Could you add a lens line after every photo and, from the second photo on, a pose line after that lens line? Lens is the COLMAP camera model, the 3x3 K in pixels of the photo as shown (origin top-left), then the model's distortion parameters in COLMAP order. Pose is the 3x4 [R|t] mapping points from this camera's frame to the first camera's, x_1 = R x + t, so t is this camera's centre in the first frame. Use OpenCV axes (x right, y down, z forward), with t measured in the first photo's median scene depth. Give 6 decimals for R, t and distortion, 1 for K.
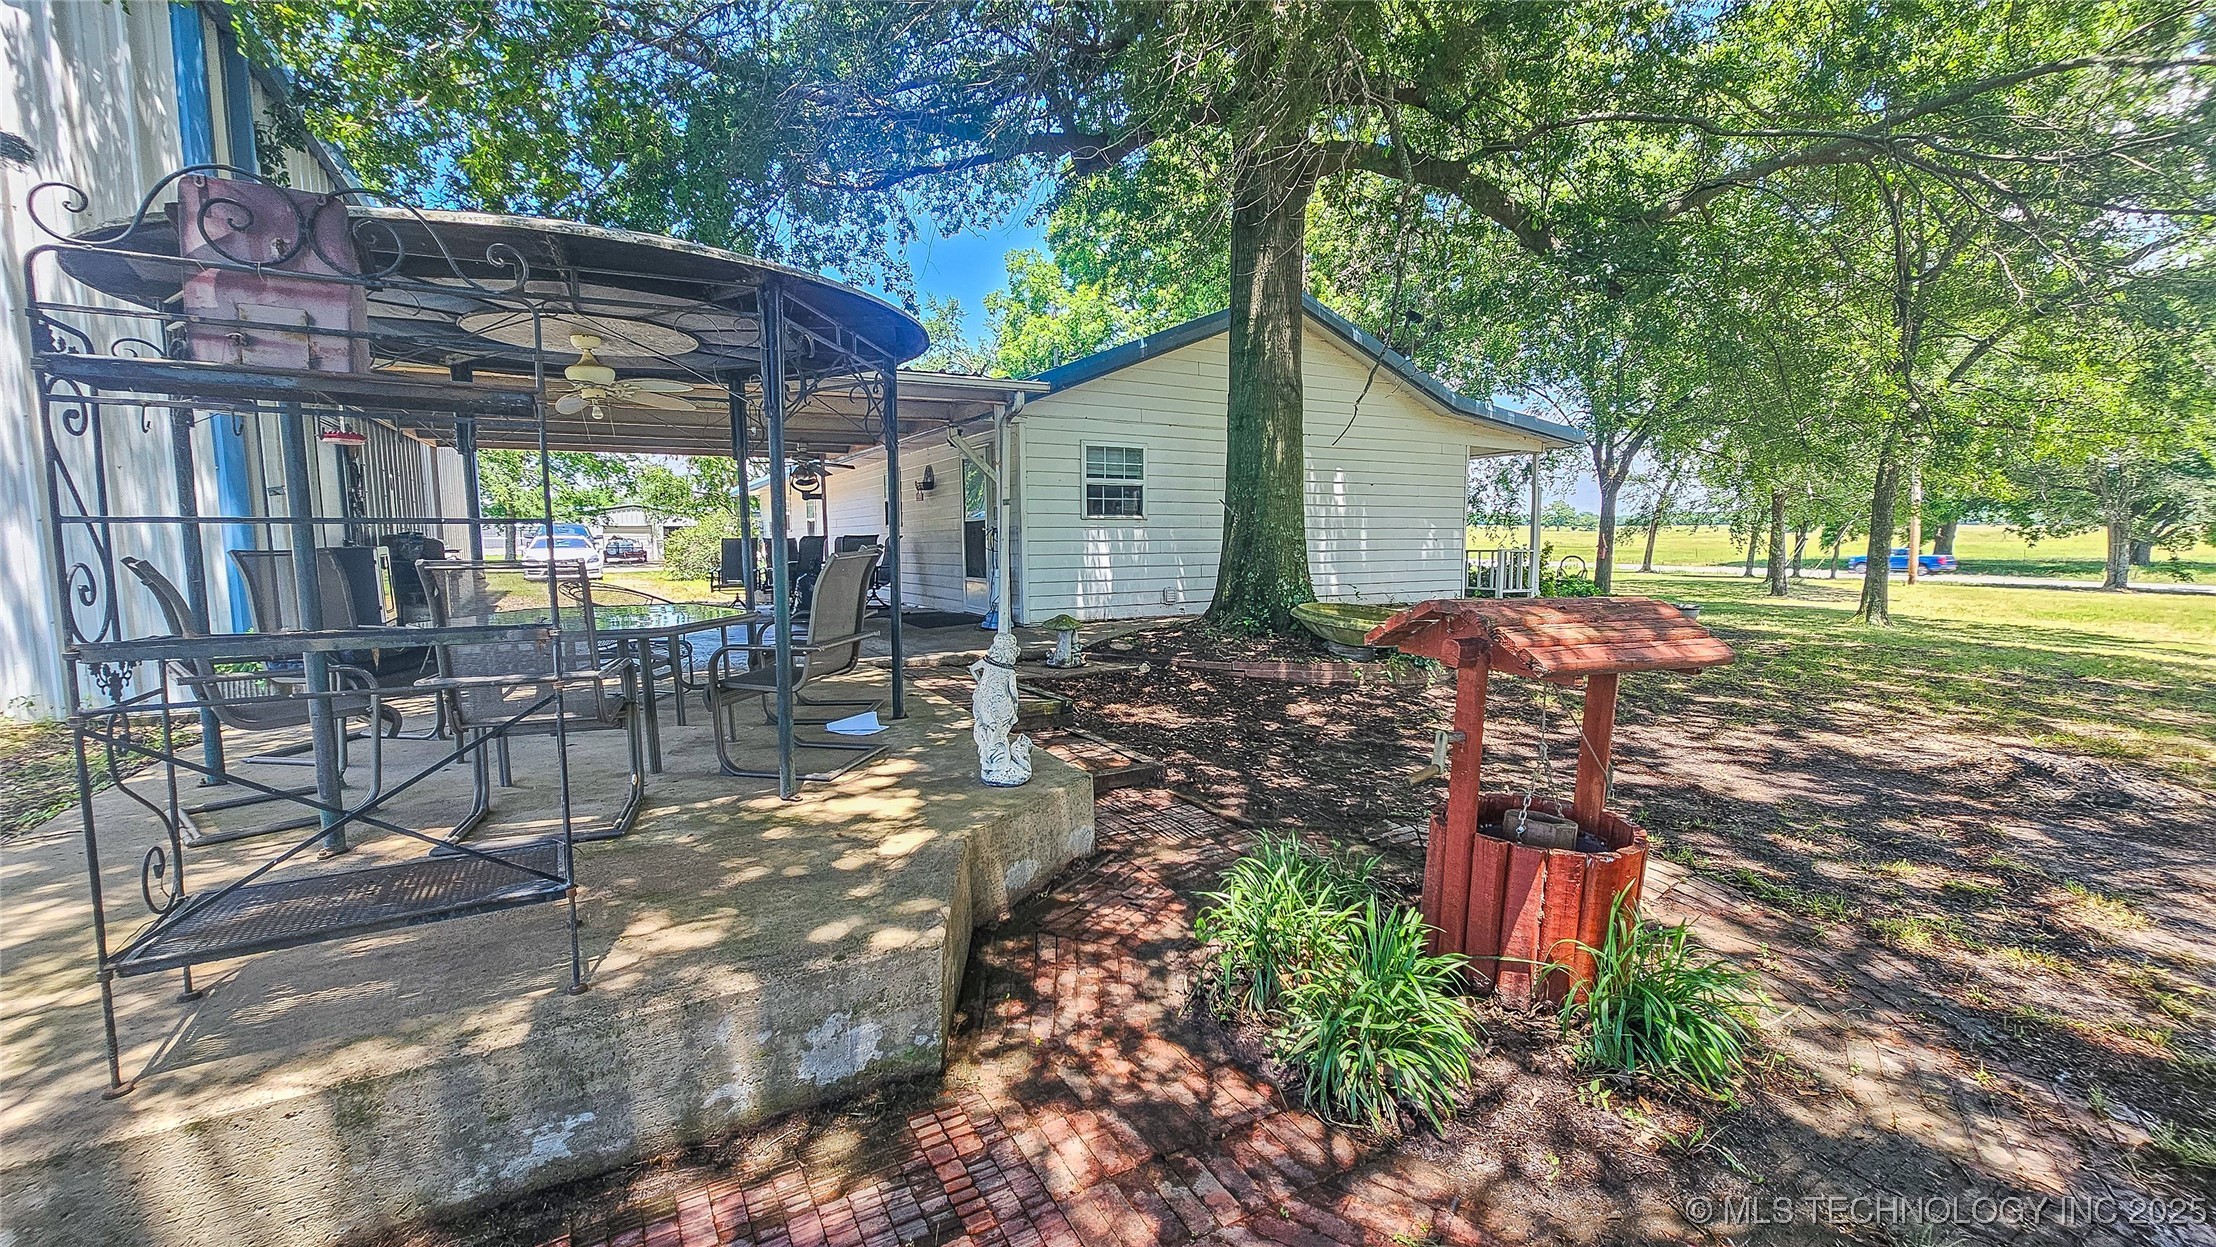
lens RADIAL K [[891.9, 0, 1099.9], [0, 891.9, 628.6], [0, 0, 1]] dist [-0.001056, -0.000996]
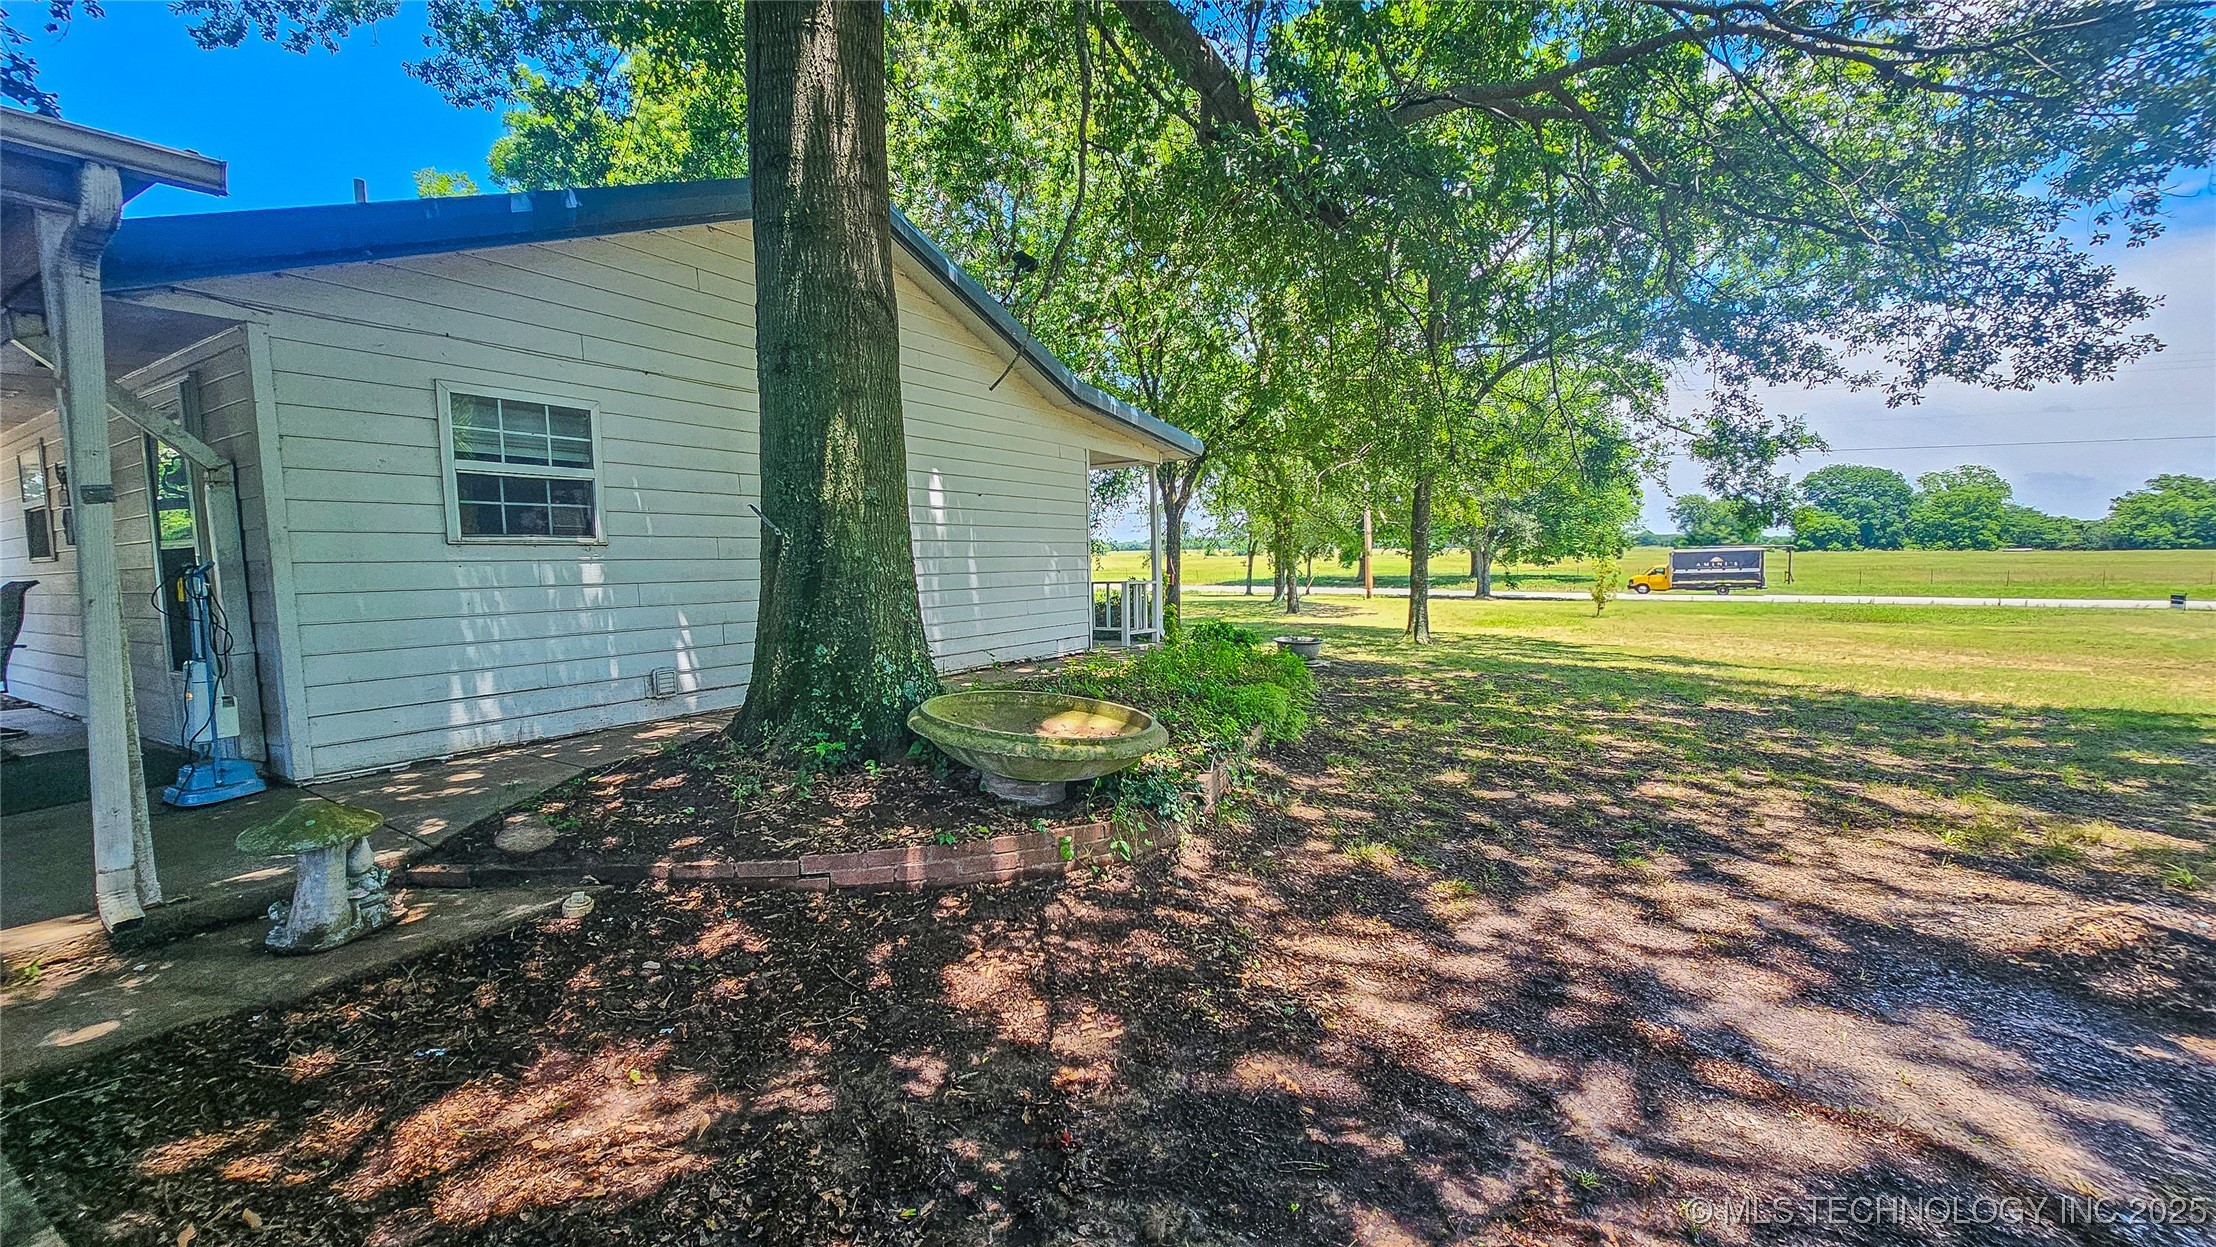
lens RADIAL K [[891.9, 0, 1102.1], [0, 891.9, 625.9], [0, 0, 1]] dist [-0.001056, -0.000996]
pose [[0.874918, -0.046640, 0.482019, 0.056233], [0.062223, 0.997928, -0.016381, -0.050472], [-0.480256, 0.044325, 0.876008, 0.422260]]
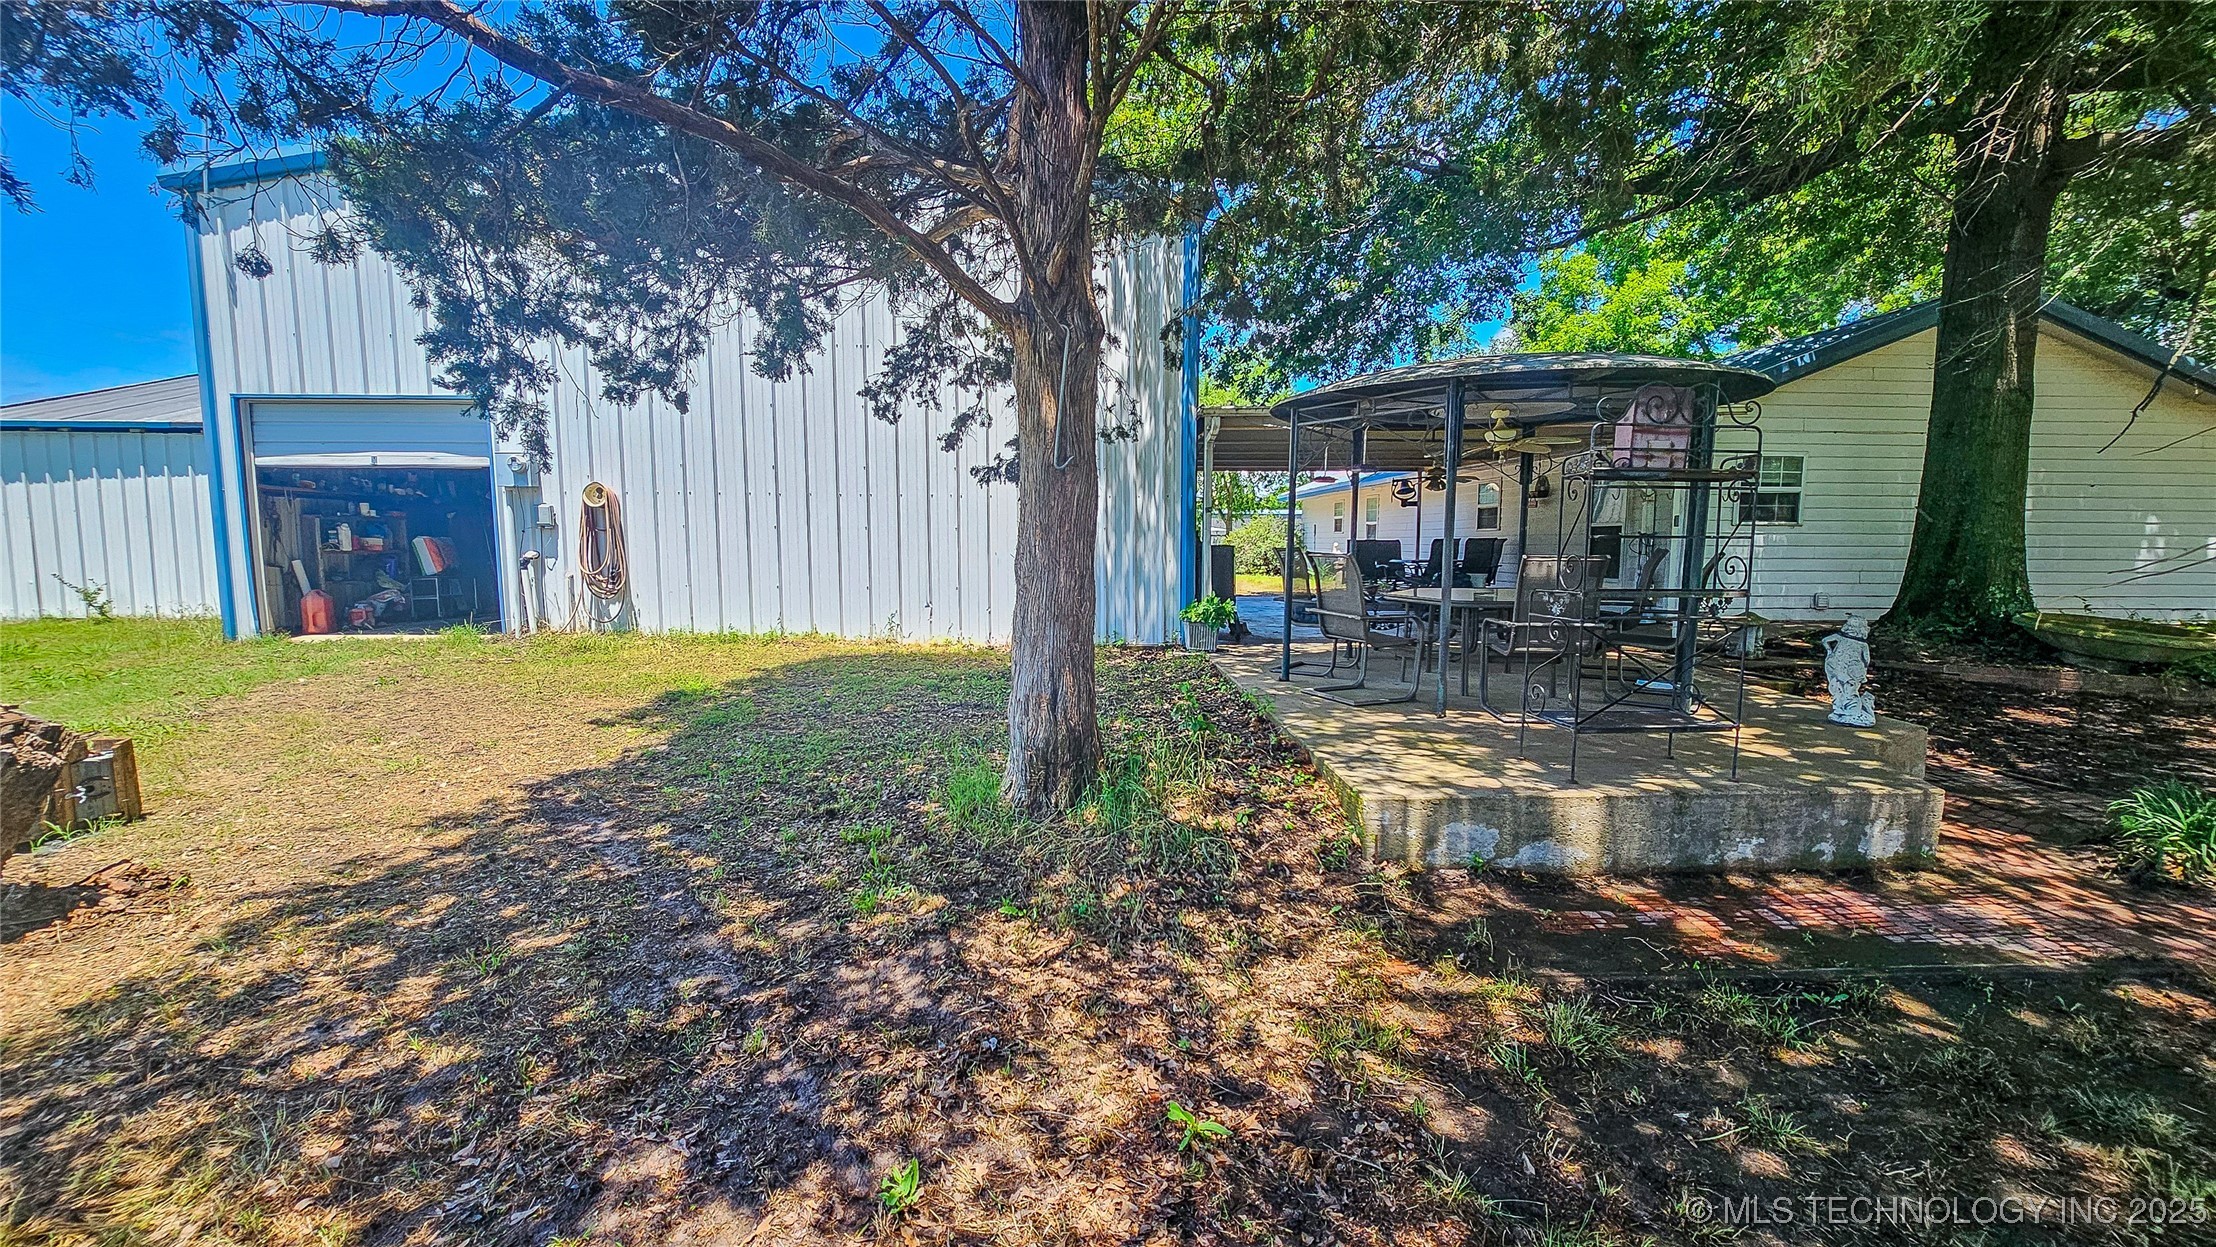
lens RADIAL K [[891.9, 0, 1110.6], [0, 891.9, 632.0], [0, 0, 1]] dist [-0.001056, -0.000996]
pose [[0.893749, 0.056175, -0.445035, -0.209099], [-0.054011, 0.998386, 0.017553, 0.027130], [0.445303, 0.008349, 0.895341, -0.291514]]
